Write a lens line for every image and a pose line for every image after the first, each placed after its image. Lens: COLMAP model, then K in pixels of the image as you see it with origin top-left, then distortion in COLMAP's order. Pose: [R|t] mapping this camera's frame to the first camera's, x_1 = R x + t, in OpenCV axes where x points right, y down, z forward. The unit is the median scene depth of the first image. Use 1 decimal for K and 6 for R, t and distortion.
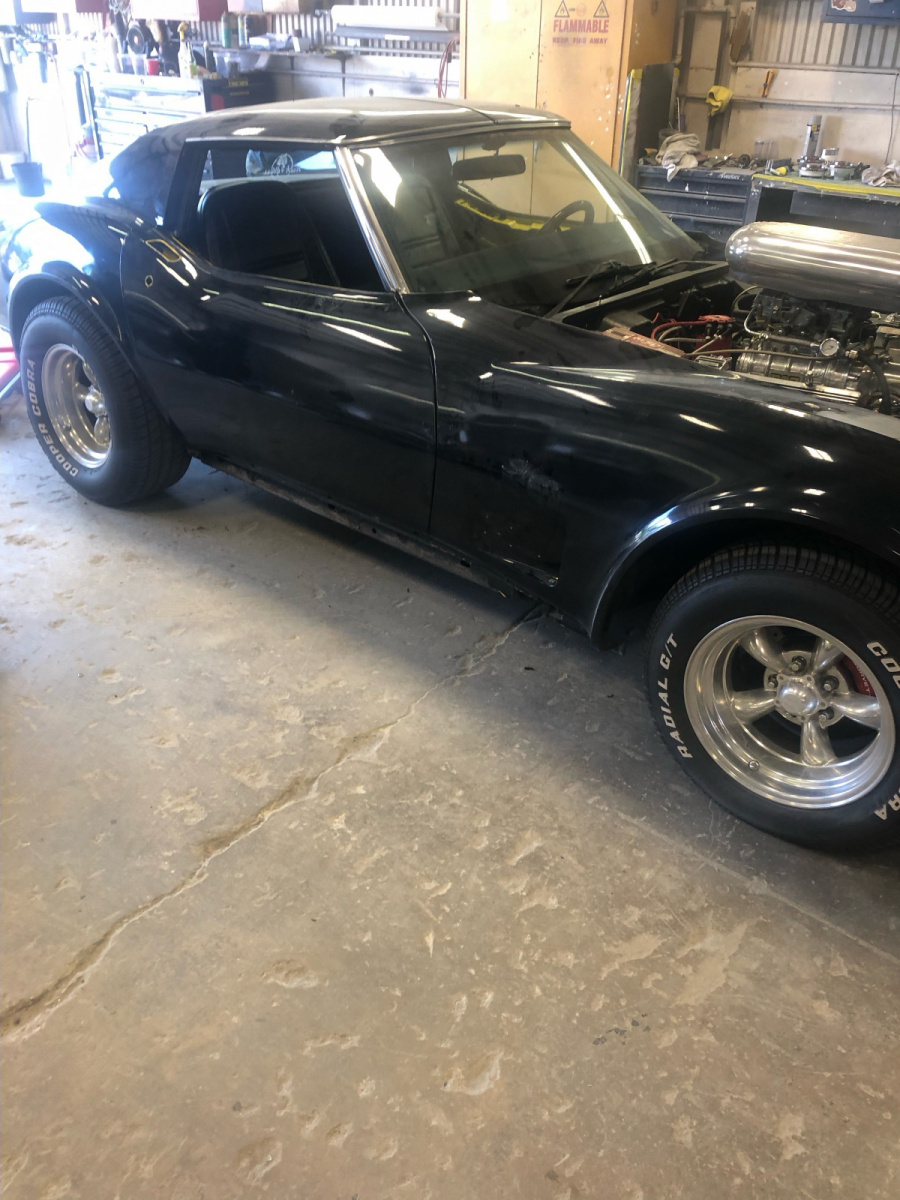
lens RADIAL K [[963.1, 0, 448.3], [0, 963.1, 608.9], [0, 0, 1]] dist [0.044954, -0.035124]
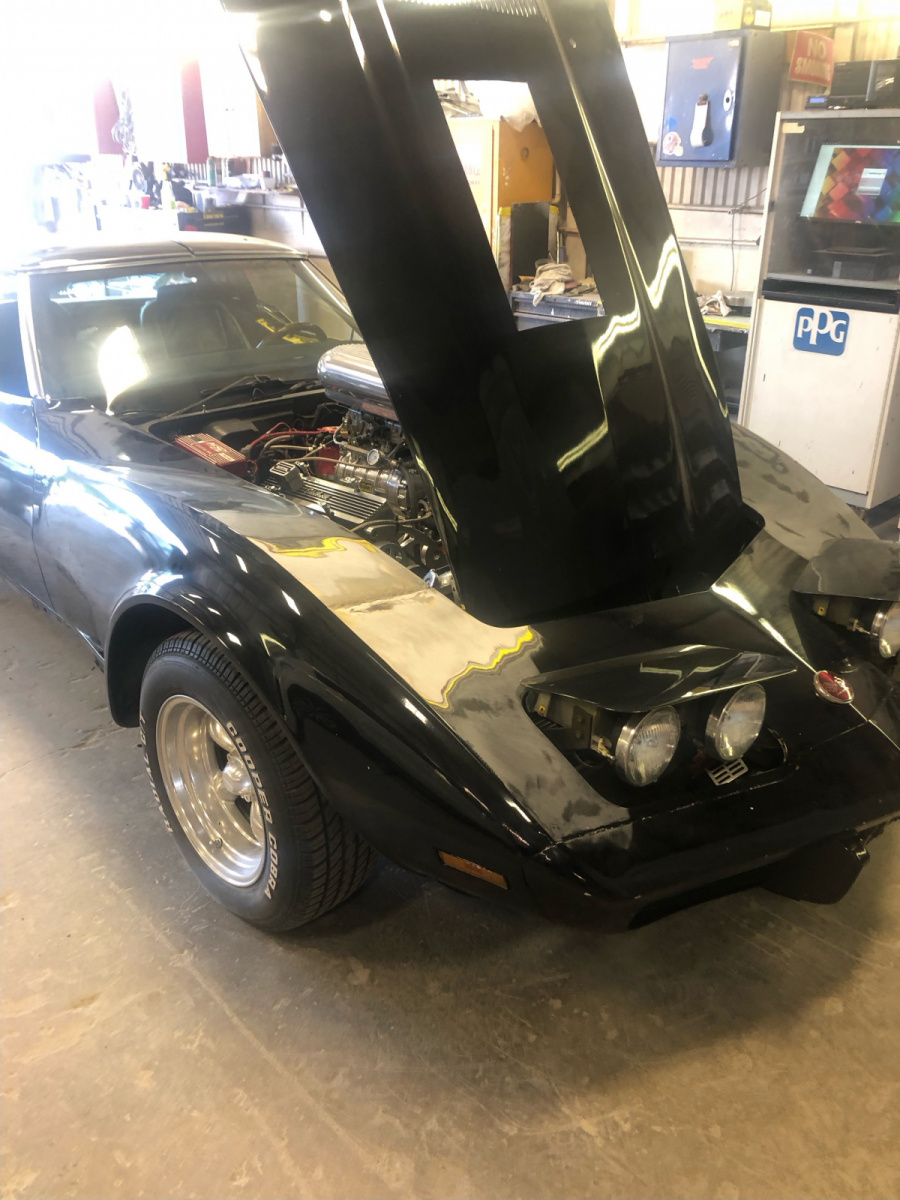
lens RADIAL K [[963.1, 0, 452.0], [0, 963.1, 589.9], [0, 0, 1]] dist [0.044954, -0.035124]
pose [[0.992644, 0.044726, -0.112501, 0.264080], [-0.058190, 0.991140, -0.119395, 0.000413], [0.106164, 0.125064, 0.986452, -0.016224]]
